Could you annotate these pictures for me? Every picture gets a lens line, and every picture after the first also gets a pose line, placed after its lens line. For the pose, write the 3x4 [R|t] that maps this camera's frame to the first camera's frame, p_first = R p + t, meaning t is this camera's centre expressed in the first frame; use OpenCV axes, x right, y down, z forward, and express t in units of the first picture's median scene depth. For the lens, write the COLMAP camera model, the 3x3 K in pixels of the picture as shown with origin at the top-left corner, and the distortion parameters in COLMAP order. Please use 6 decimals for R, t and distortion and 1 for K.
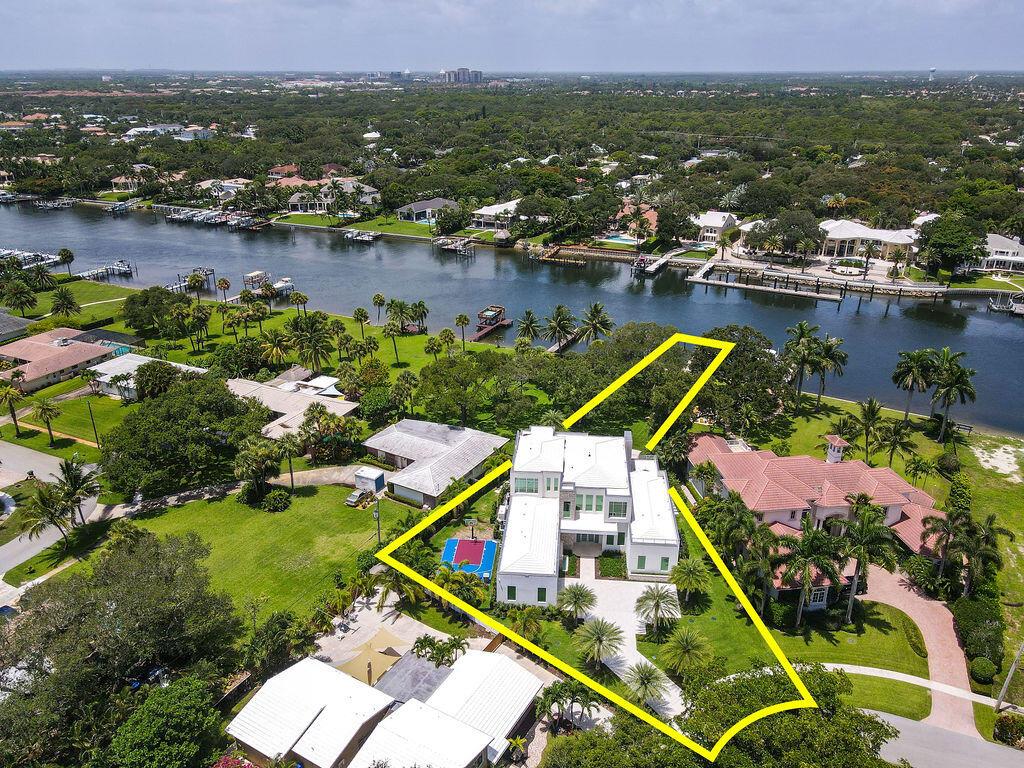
lens RADIAL K [[755.3, 0, 512.0], [0, 755.3, 384.0], [0, 0, 1]] dist [-0.004641, 0.045027]
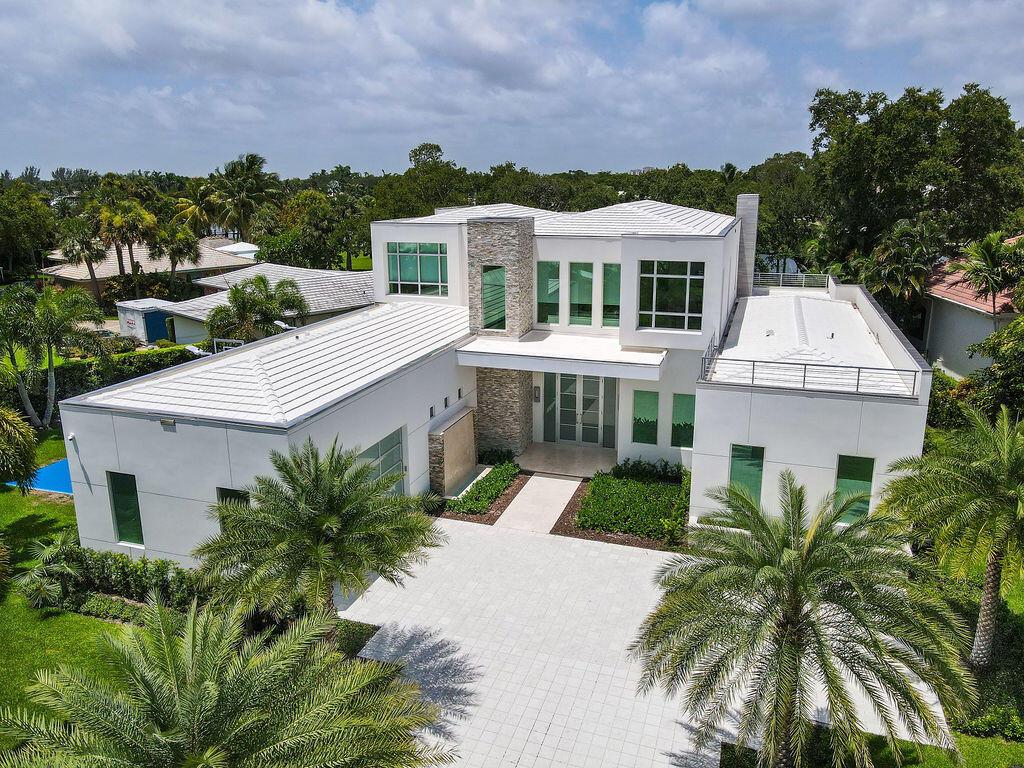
lens RADIAL K [[755.3, 0, 512.0], [0, 755.3, 384.0], [0, 0, 1]] dist [-0.004641, 0.045027]
pose [[0.971884, 0.056276, -0.228635, 0.050010], [-0.086644, 0.988362, -0.125033, 0.079439], [0.218938, 0.141327, 0.965450, 0.246542]]
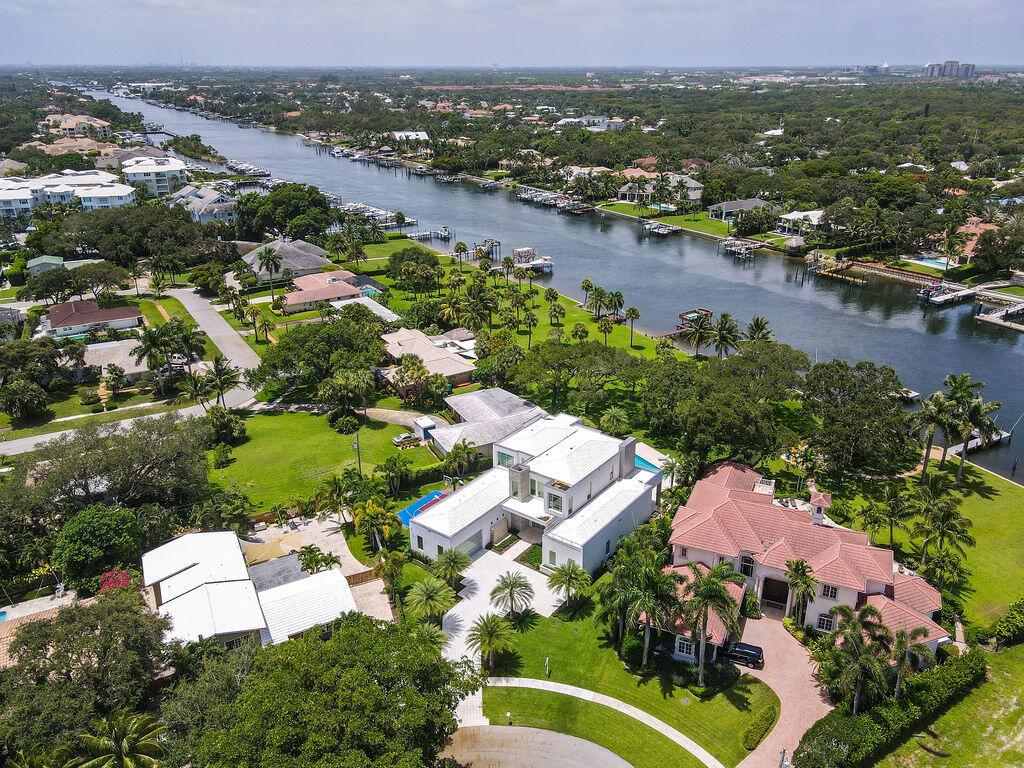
lens RADIAL K [[764.6, 0, 539.2], [0, 764.6, 384.8], [0, 0, 1]] dist [-0.004633, 0.078882]
pose [[0.858967, 0.199721, -0.471474, 0.191451], [-0.199363, 0.978581, 0.051322, -0.011441], [0.471626, 0.049910, 0.880385, 0.030183]]
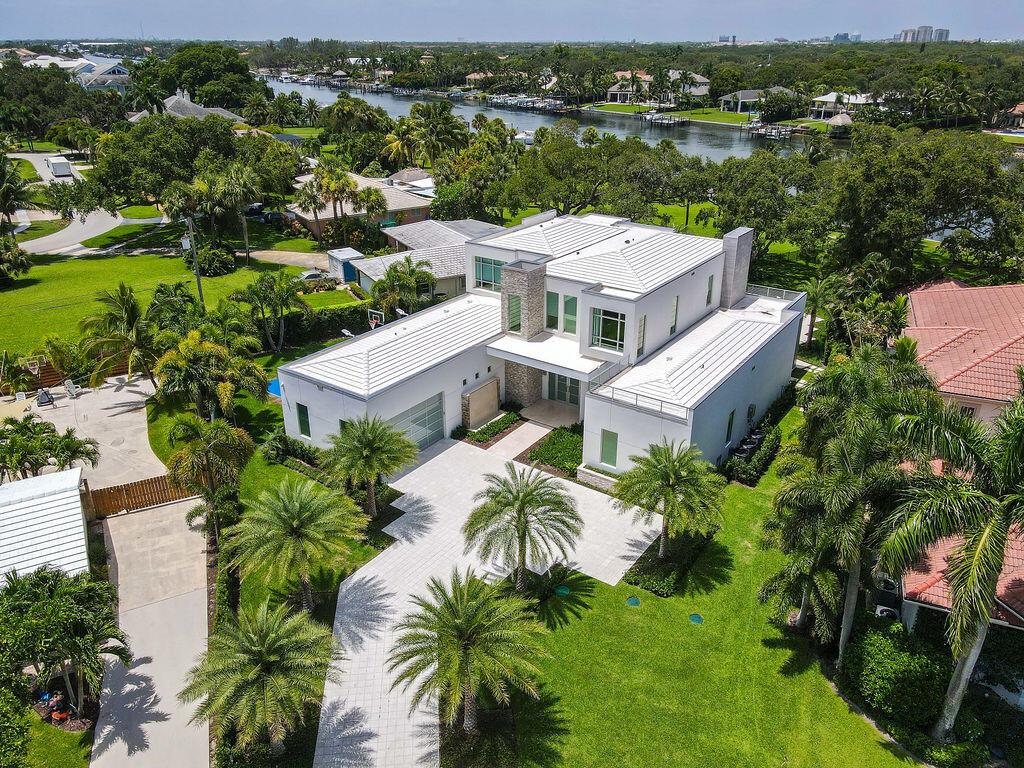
lens RADIAL K [[755.3, 0, 512.0], [0, 755.3, 384.0], [0, 0, 1]] dist [-0.004641, 0.045027]
pose [[0.863621, 0.211030, -0.457848, 0.101494], [-0.197848, 0.977187, 0.077209, 0.058709], [0.463696, 0.023905, 0.885672, 0.195544]]
